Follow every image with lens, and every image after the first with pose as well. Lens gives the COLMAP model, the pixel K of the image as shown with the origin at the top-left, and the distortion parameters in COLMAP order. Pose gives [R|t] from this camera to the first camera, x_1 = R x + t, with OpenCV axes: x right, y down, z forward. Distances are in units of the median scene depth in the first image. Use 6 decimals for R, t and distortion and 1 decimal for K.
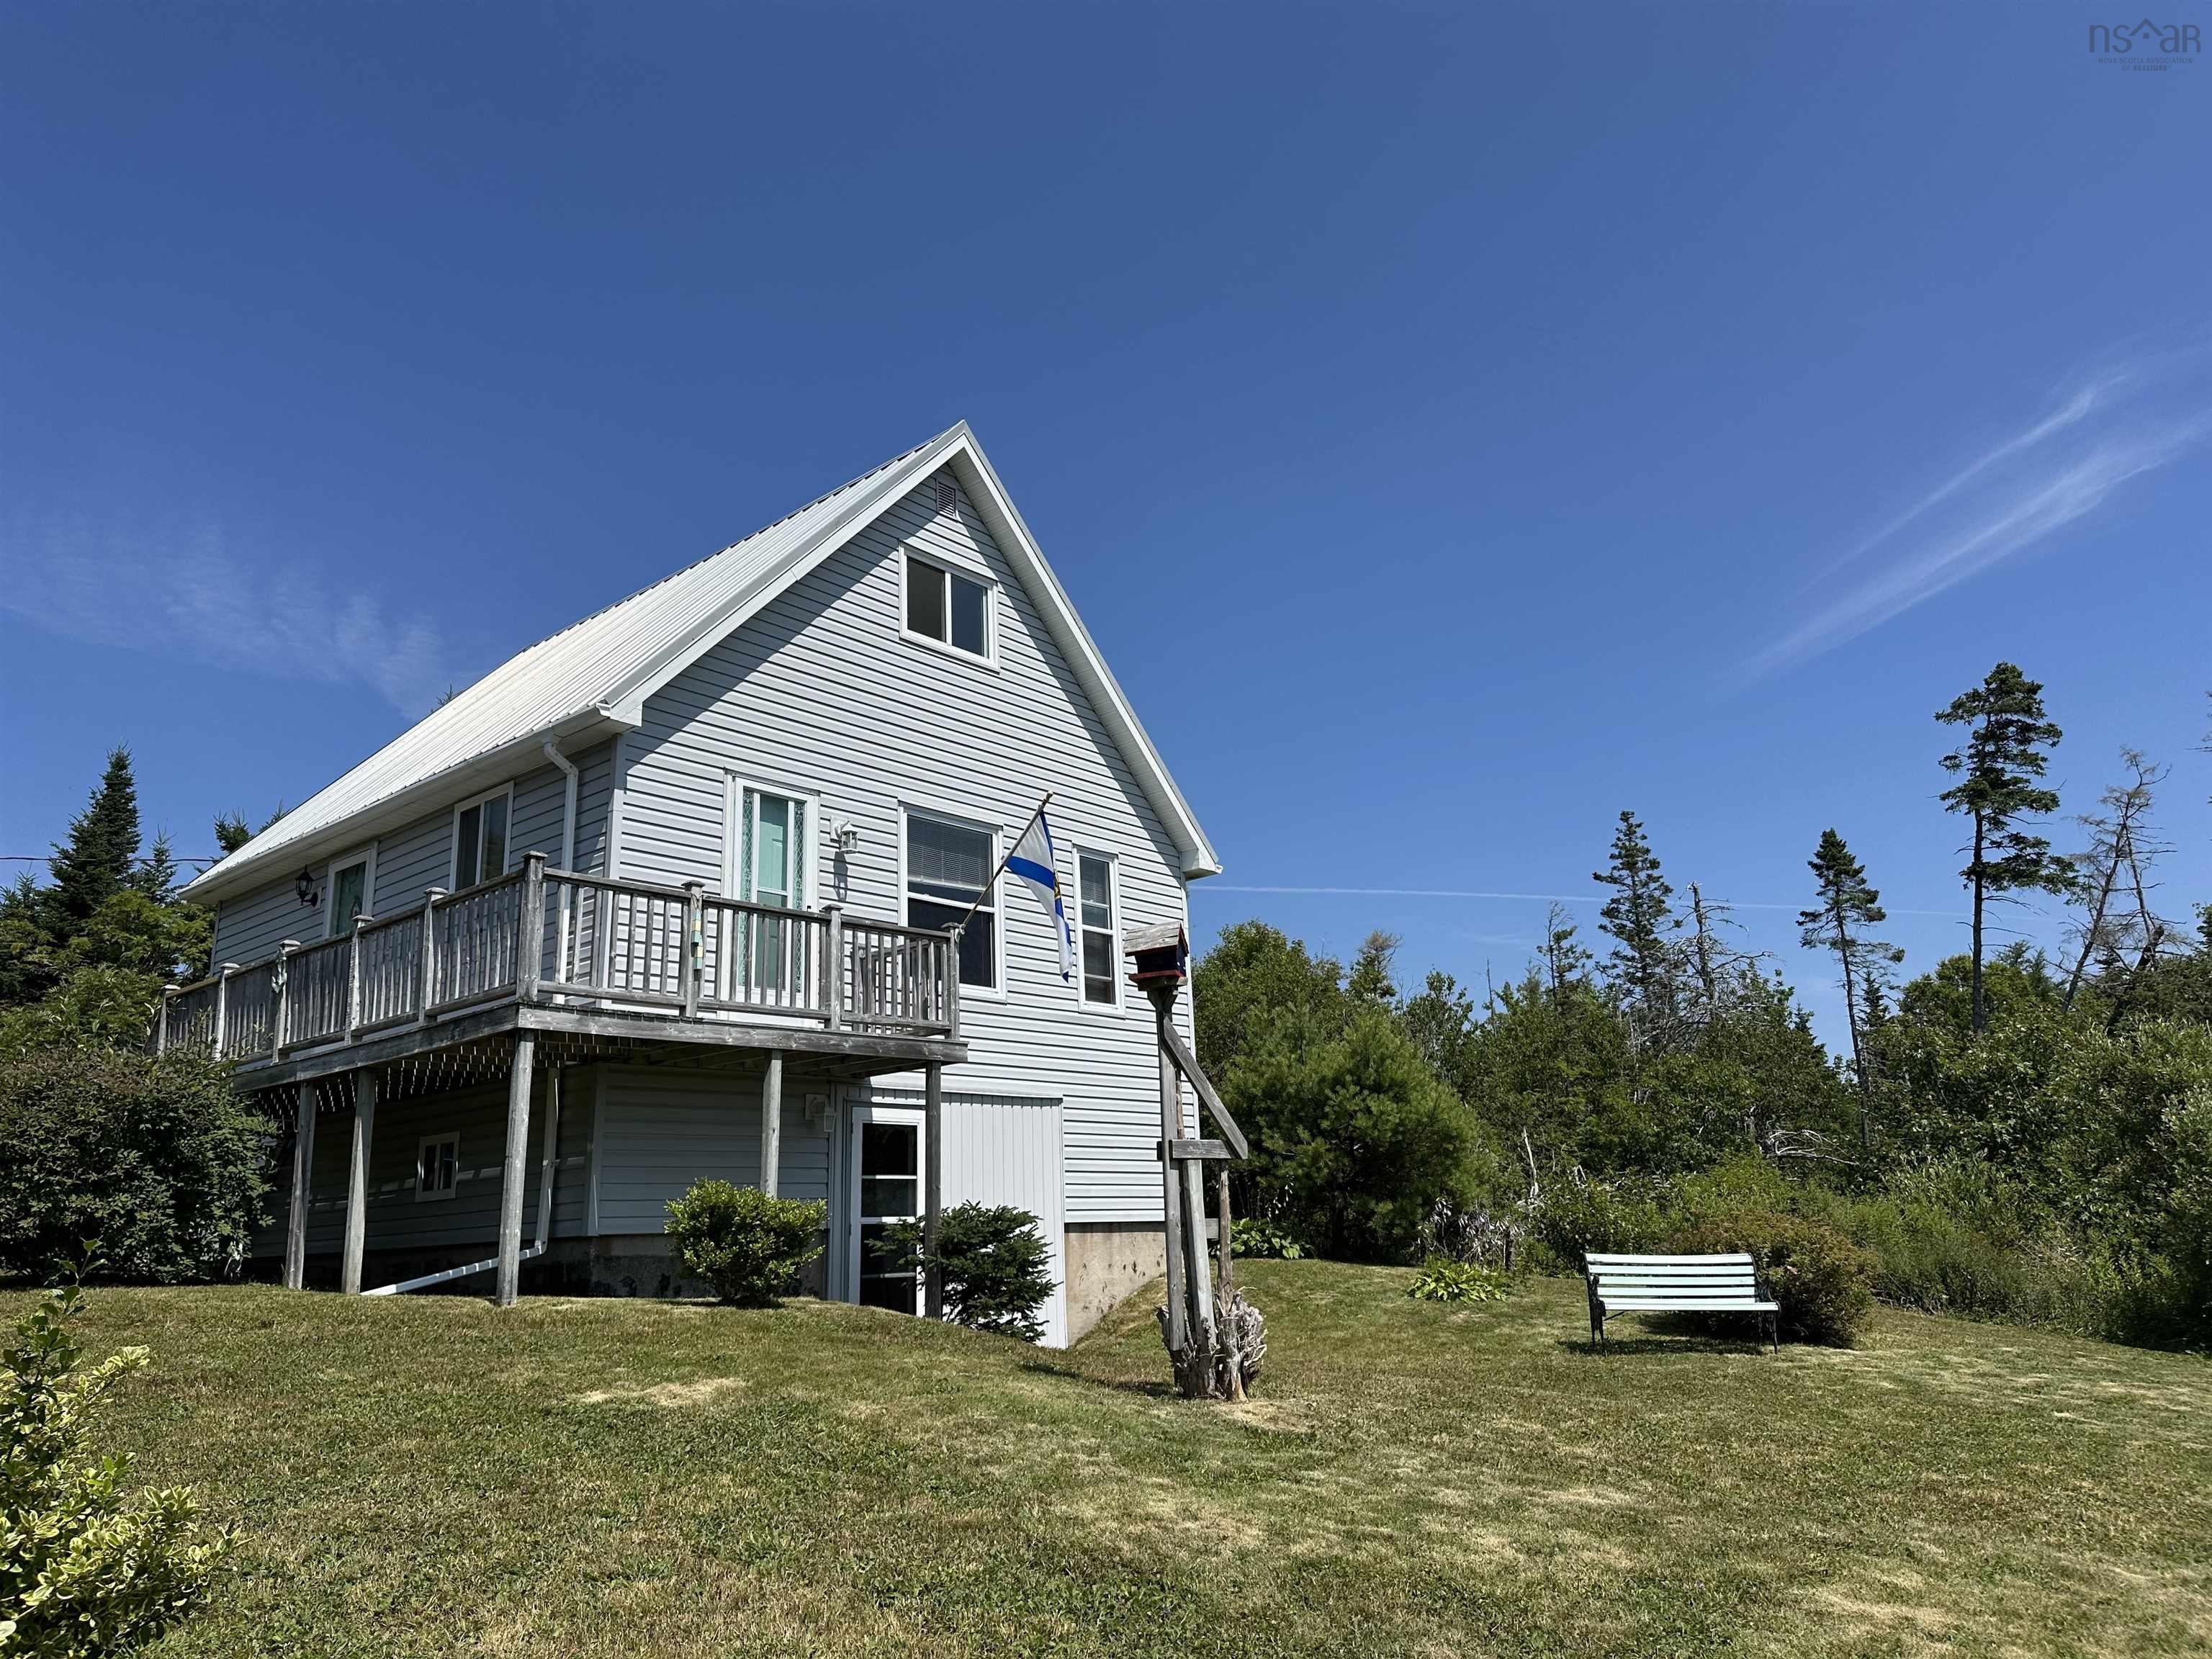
lens RADIAL K [[1540.2, 0, 1104.0], [0, 1540.2, 834.7], [0, 0, 1]] dist [0.071220, -0.087687]
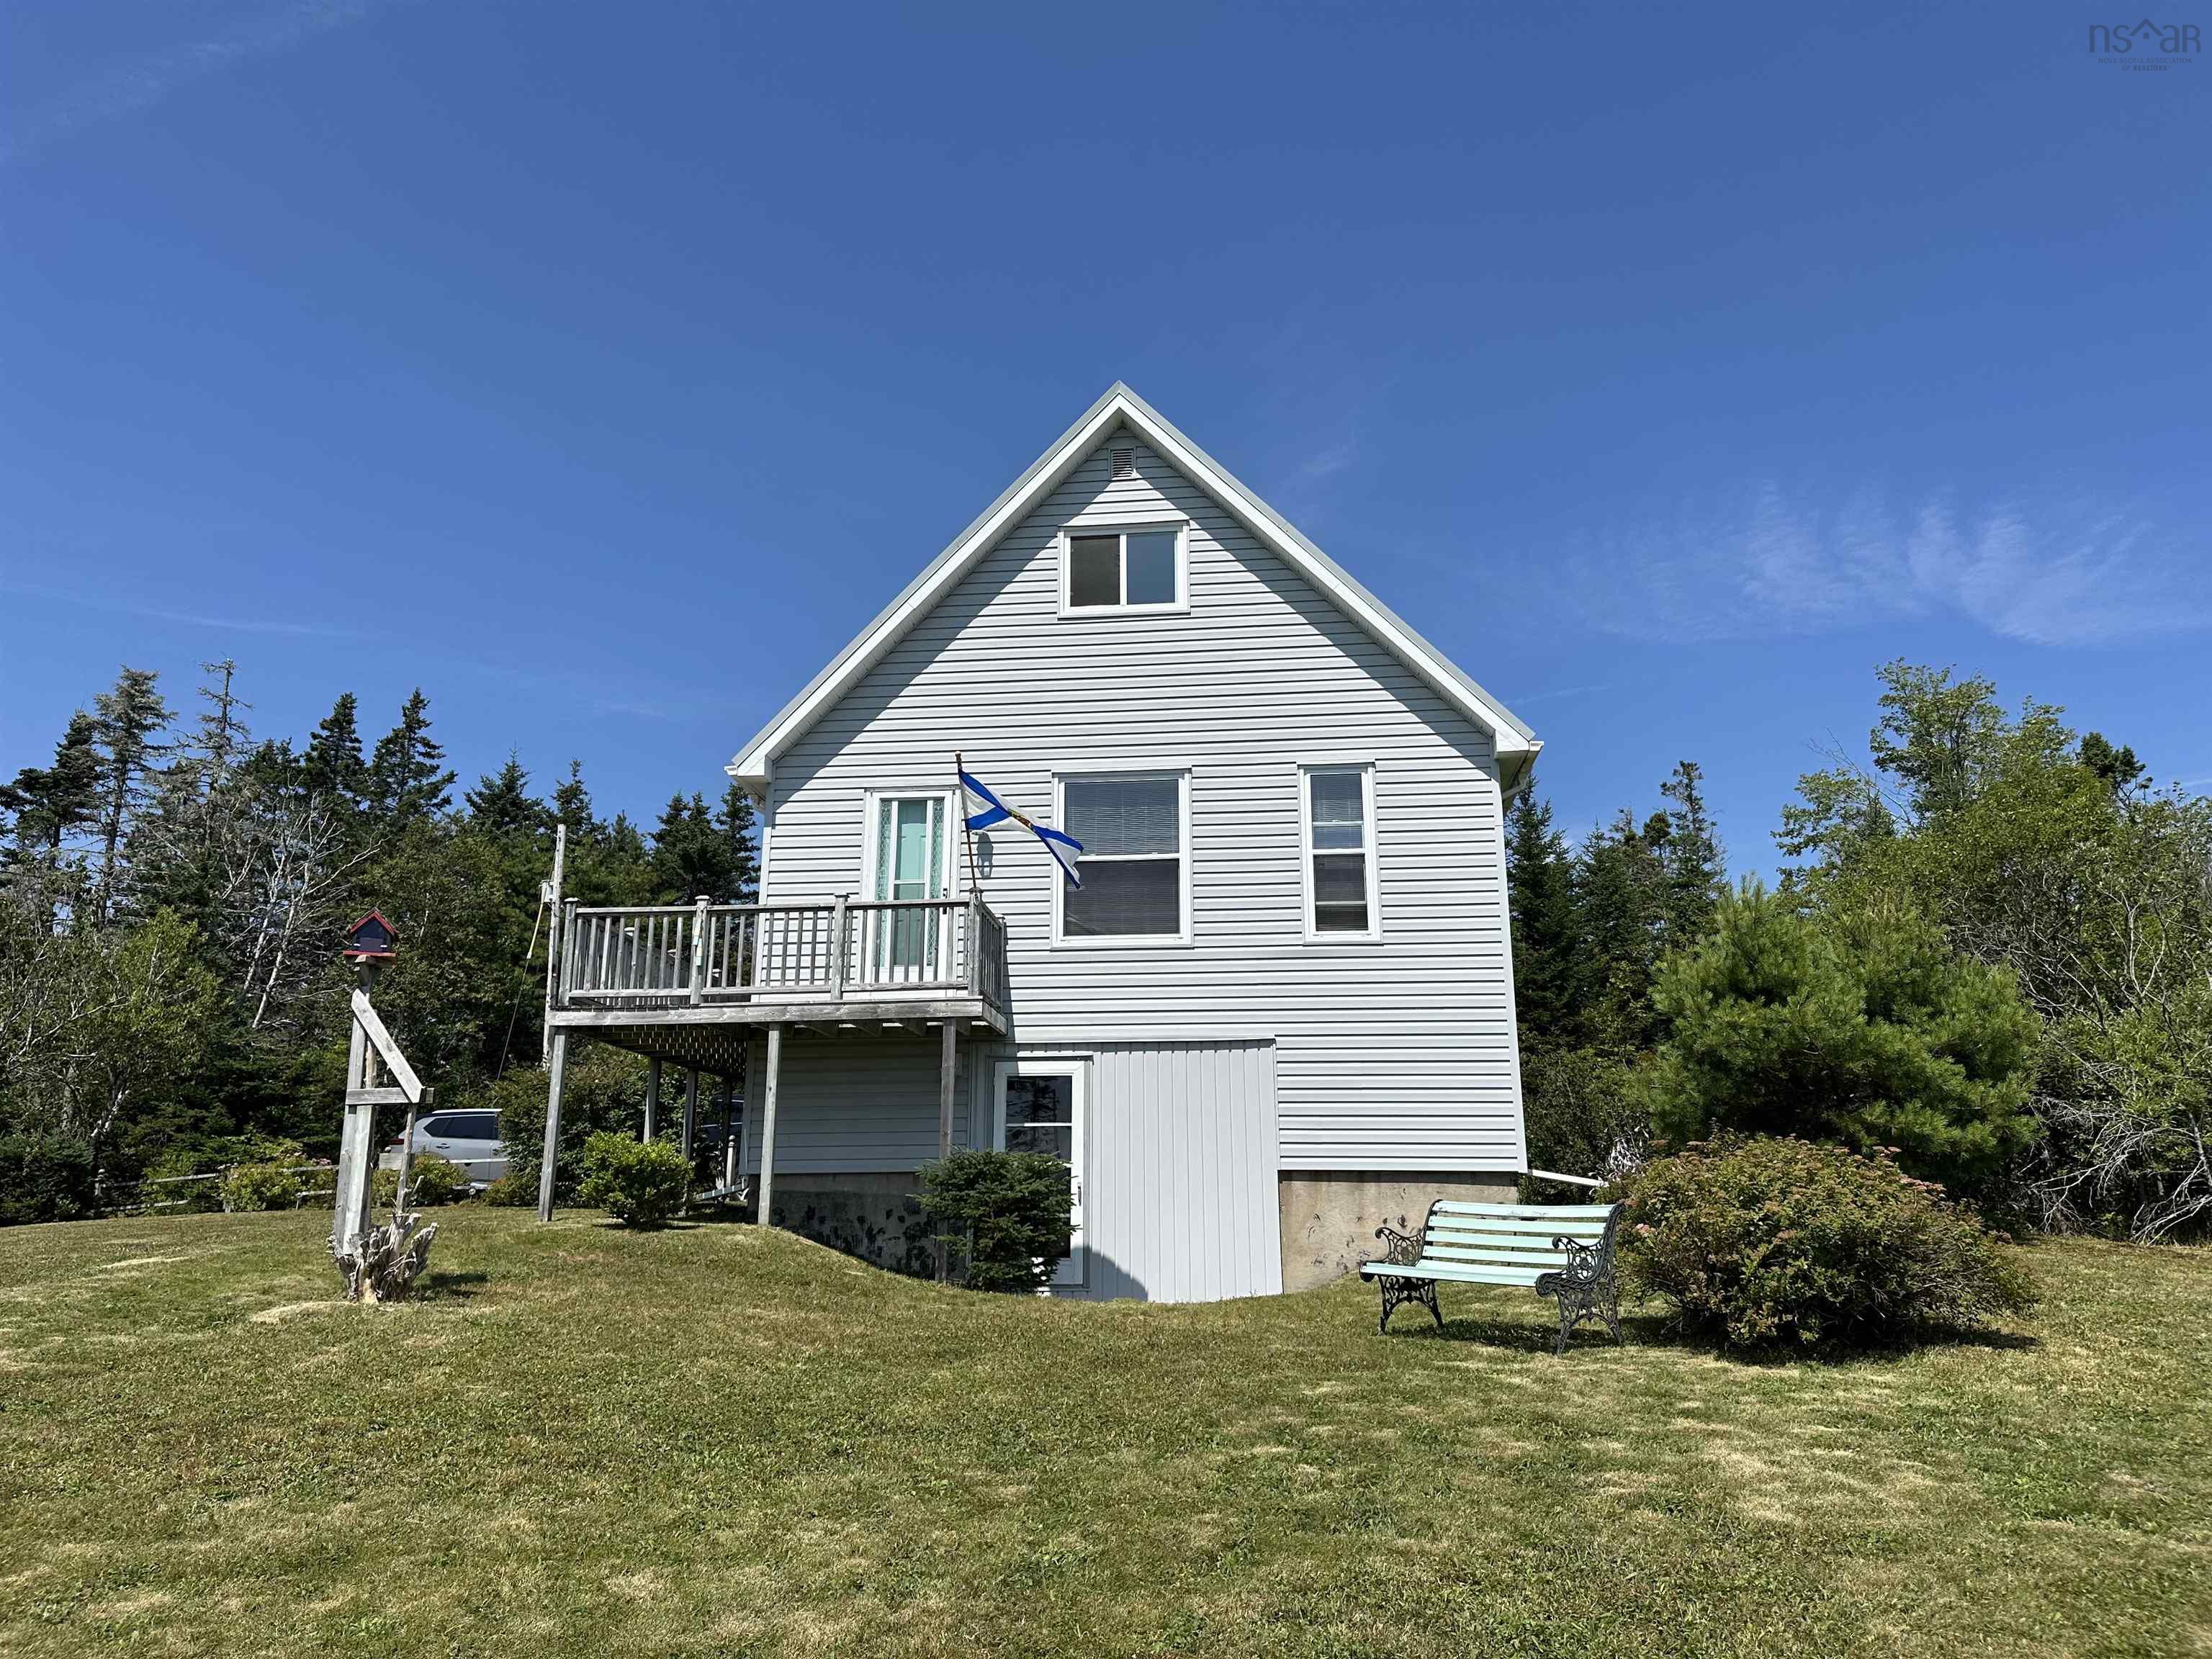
lens RADIAL K [[1540.2, 0, 1109.2], [0, 1540.2, 829.6], [0, 0, 1]] dist [0.071220, -0.087687]
pose [[0.563947, -0.172634, -0.807565, 0.710143], [0.190260, 0.978759, -0.076366, 0.100602], [0.803595, -0.110581, 0.584813, 0.391158]]
